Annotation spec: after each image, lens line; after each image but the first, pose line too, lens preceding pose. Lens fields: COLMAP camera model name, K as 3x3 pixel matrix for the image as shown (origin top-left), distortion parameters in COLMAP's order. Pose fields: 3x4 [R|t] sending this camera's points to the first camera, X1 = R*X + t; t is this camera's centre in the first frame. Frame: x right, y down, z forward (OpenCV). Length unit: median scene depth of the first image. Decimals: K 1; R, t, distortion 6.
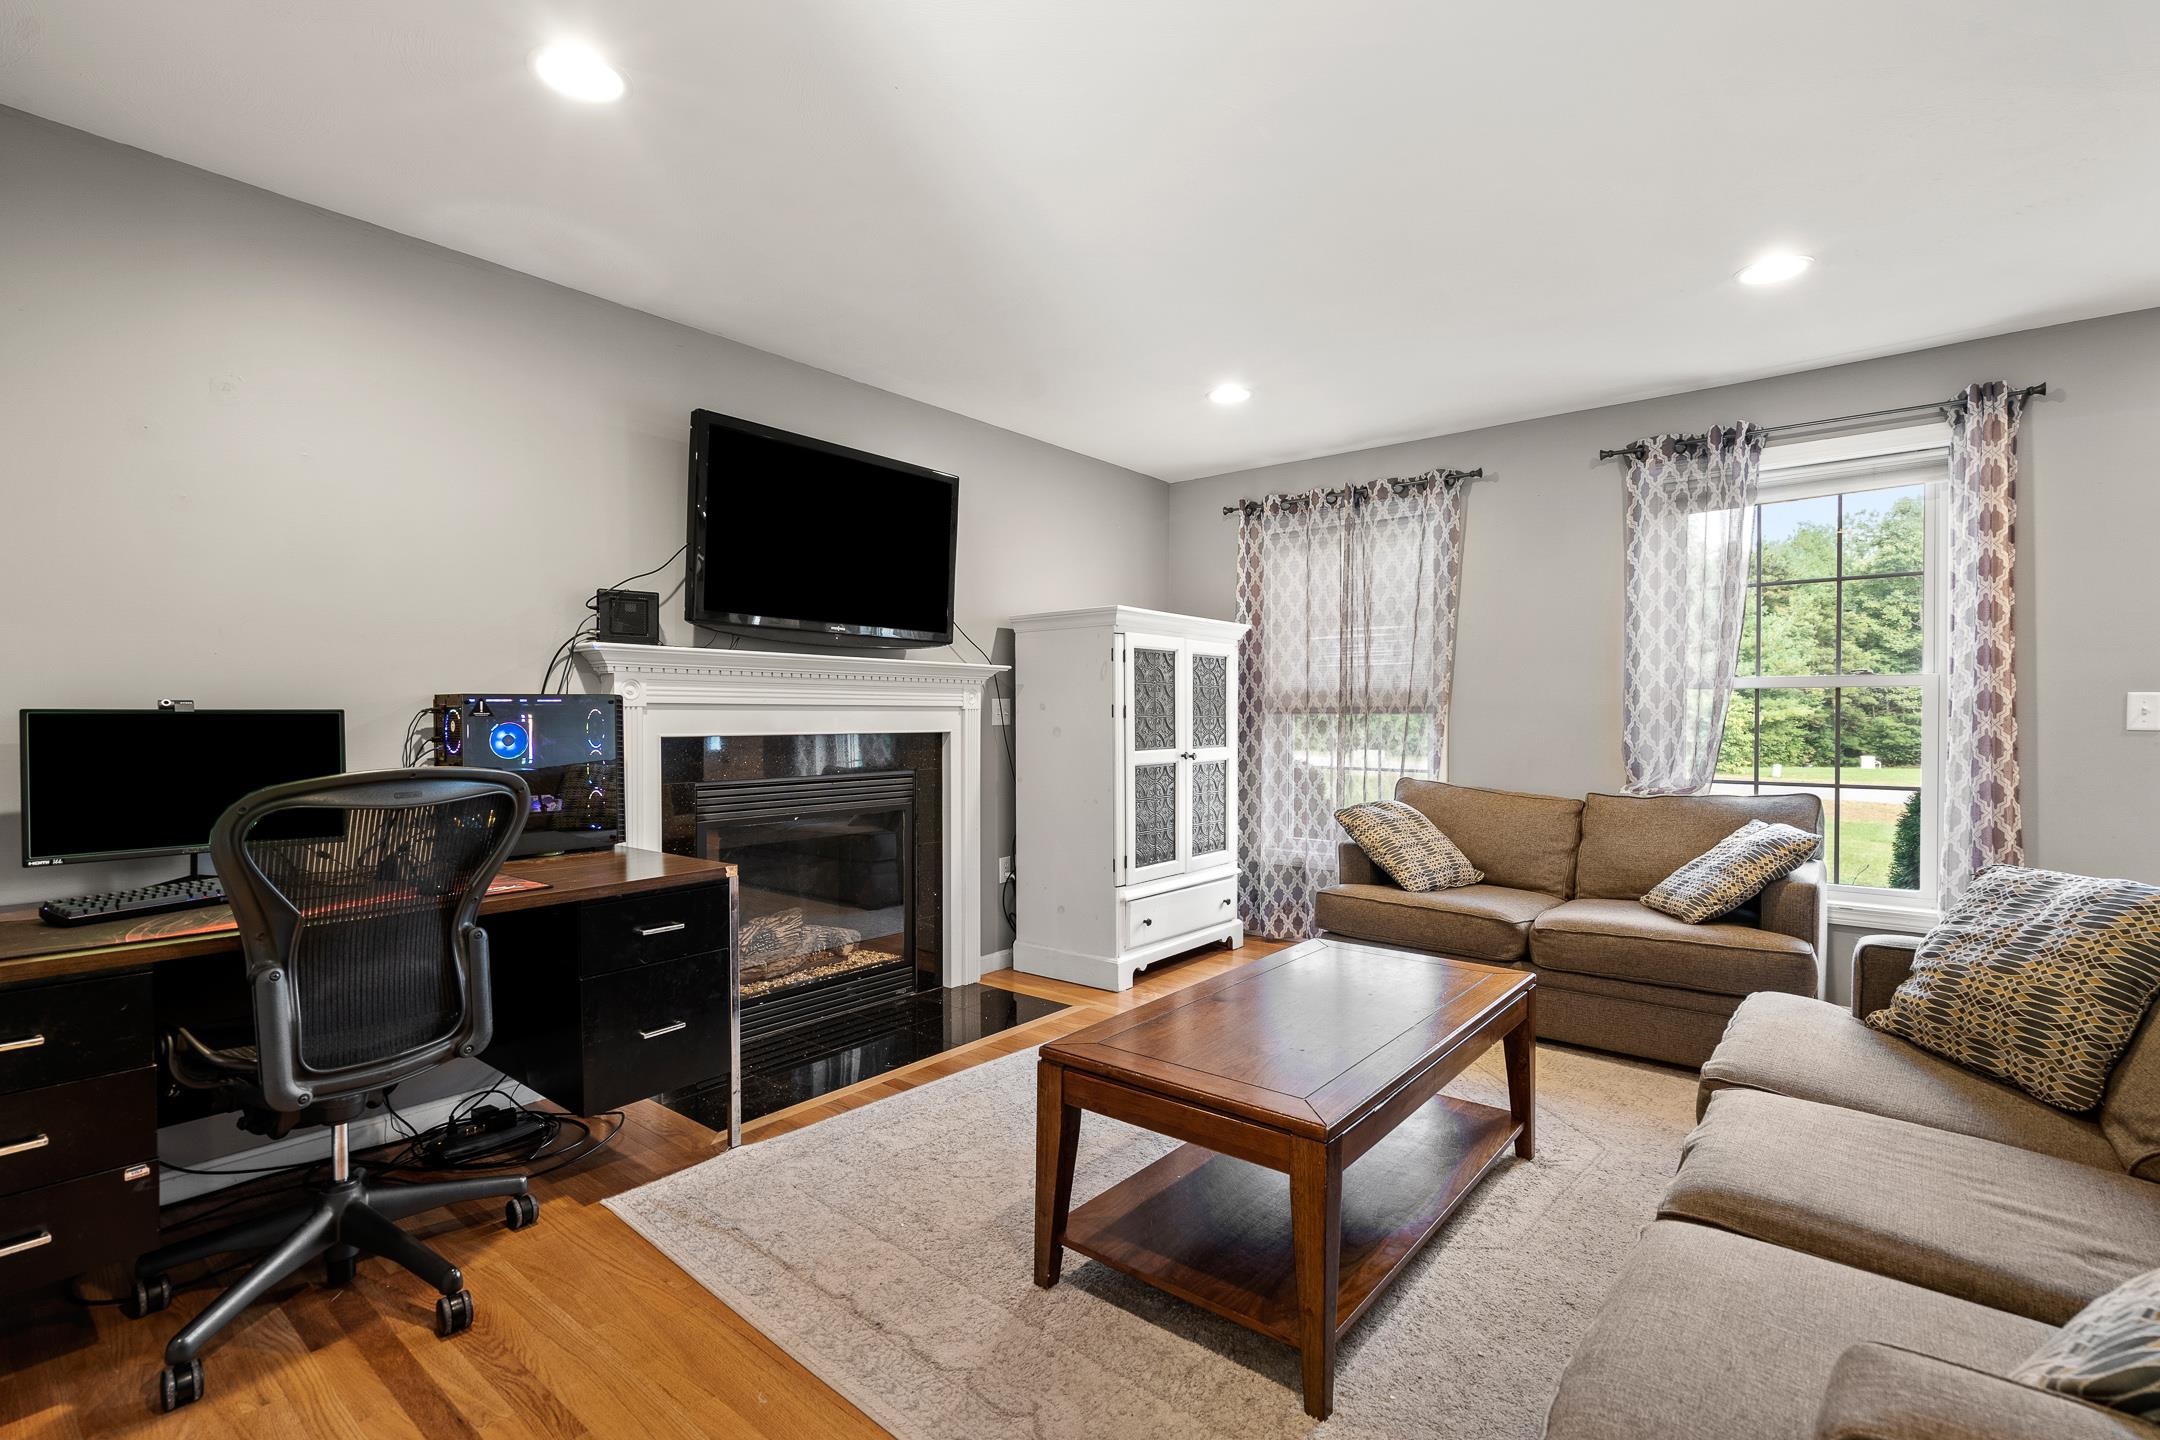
lens RADIAL K [[997.8, 0, 1075.0], [0, 997.8, 716.8], [0, 0, 1]] dist [-0.002815, 0.001974]
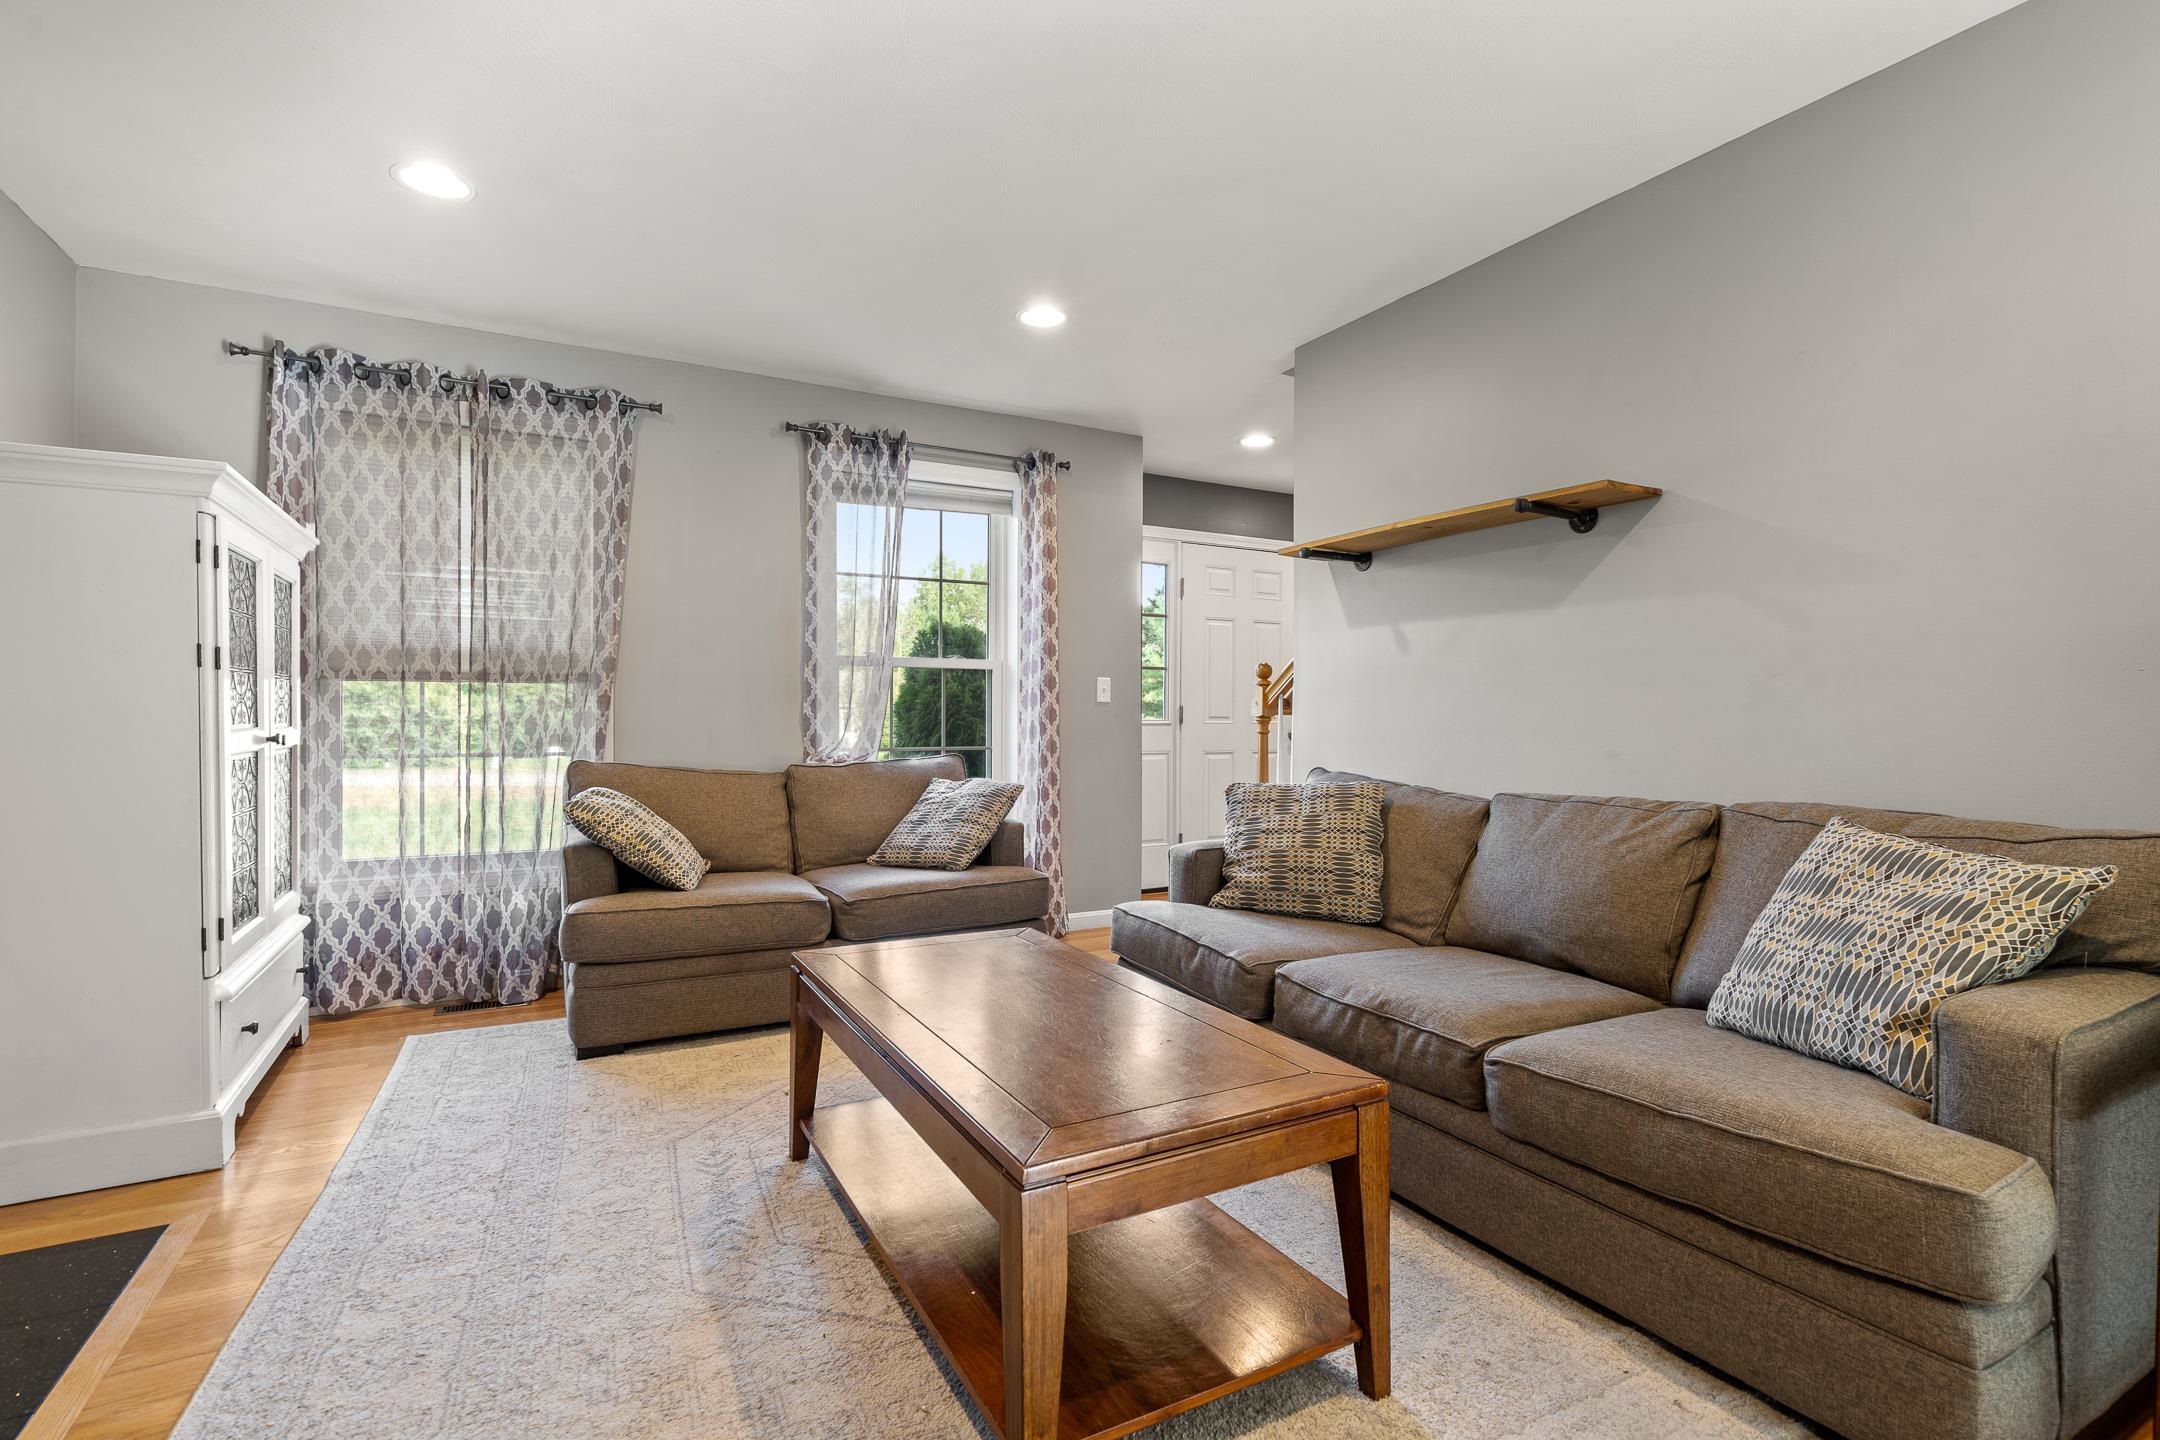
lens RADIAL K [[997.8, 0, 1070.0], [0, 997.8, 713.0], [0, 0, 1]] dist [-0.002815, 0.001974]
pose [[0.374677, 0.002098, 0.927153, -0.298208], [-0.002817, 0.999995, -0.001125, 0.025127], [-0.927151, -0.002190, 0.374681, 0.370130]]
